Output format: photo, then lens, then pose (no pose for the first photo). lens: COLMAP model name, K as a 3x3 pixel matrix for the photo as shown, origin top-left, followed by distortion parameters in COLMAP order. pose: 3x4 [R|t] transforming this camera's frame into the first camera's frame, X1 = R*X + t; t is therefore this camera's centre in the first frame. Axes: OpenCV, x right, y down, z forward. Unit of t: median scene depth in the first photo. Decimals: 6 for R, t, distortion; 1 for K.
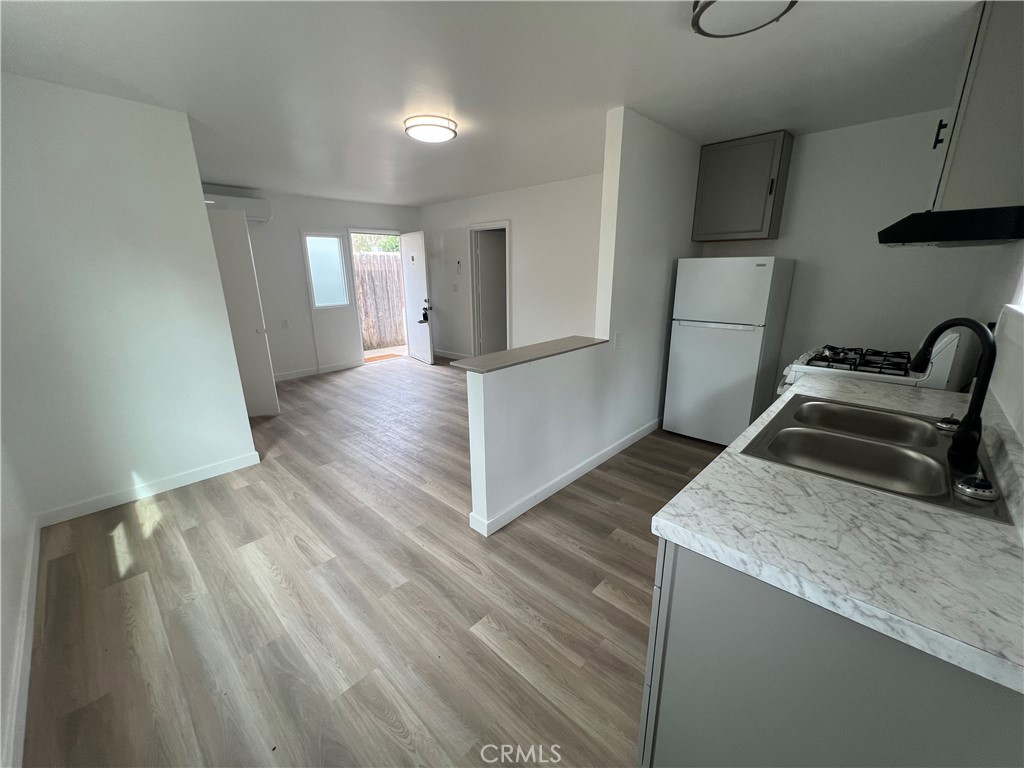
lens RADIAL K [[409.5, 0, 512.0], [0, 409.5, 384.0], [0, 0, 1]] dist [-0.000196, 0.000043]
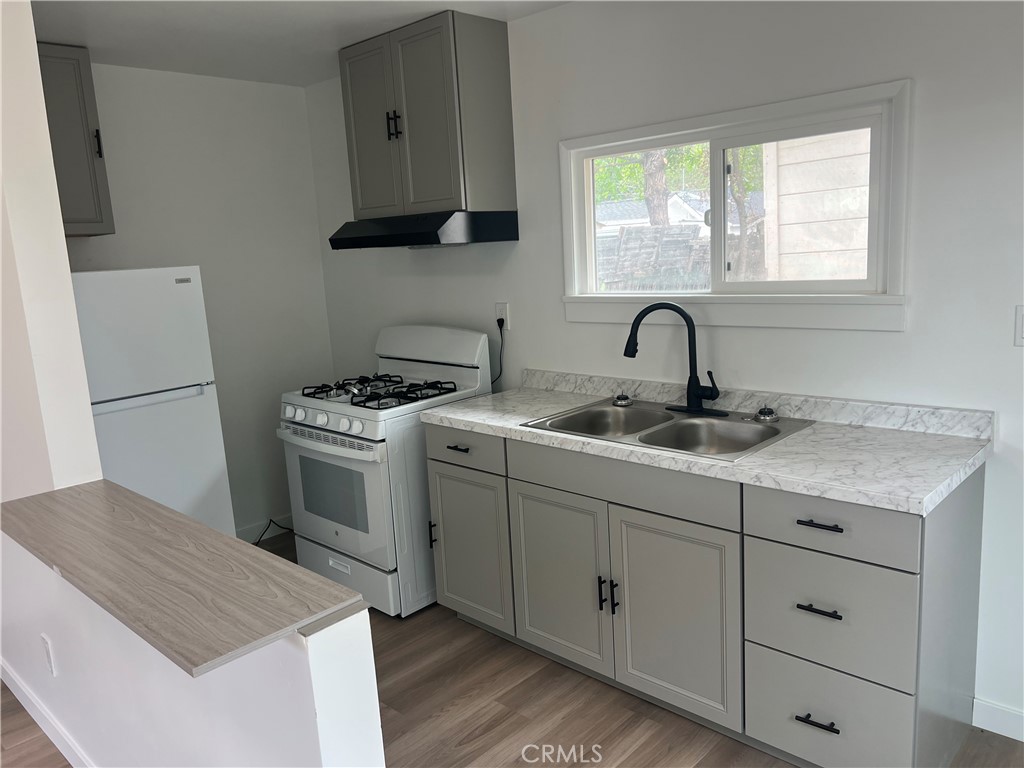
lens RADIAL K [[776.4, 0, 512.0], [0, 776.4, 384.0], [0, 0, 1]] dist [-0.002439, -0.000972]
pose [[-0.000535, -0.159078, 0.987266, -1.328465], [0.327719, 0.932717, 0.150466, -0.491708], [-0.944775, 0.323626, 0.051634, 1.632797]]
